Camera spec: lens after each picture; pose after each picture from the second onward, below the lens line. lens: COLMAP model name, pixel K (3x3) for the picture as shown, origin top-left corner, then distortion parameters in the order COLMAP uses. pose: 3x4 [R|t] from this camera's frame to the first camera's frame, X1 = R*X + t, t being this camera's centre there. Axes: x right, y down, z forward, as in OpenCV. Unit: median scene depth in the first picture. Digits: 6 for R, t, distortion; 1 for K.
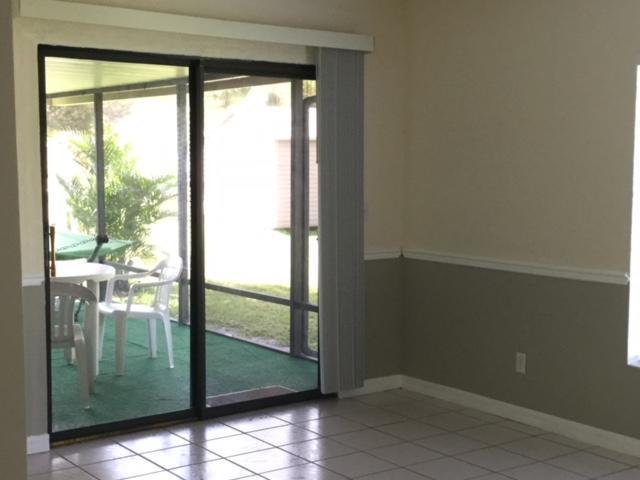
lens RADIAL K [[1000.4, 0, 320.0], [0, 1000.4, 240.0], [0, 0, 1]] dist [0.219676, -0.000390]
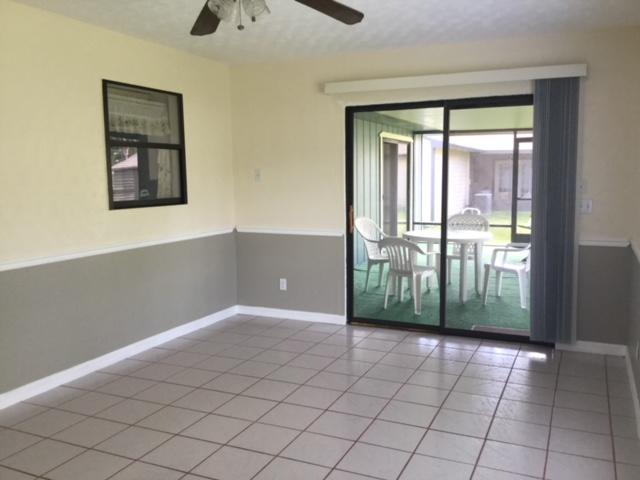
lens RADIAL K [[578.8, 0, 320.0], [0, 578.8, 240.0], [0, 0, 1]] dist [0.093344, -0.188295]
pose [[0.496694, 0.099314, -0.862225, 0.536265], [-0.054889, 0.995037, 0.082993, -0.030755], [0.866188, 0.006105, 0.499681, 0.372991]]
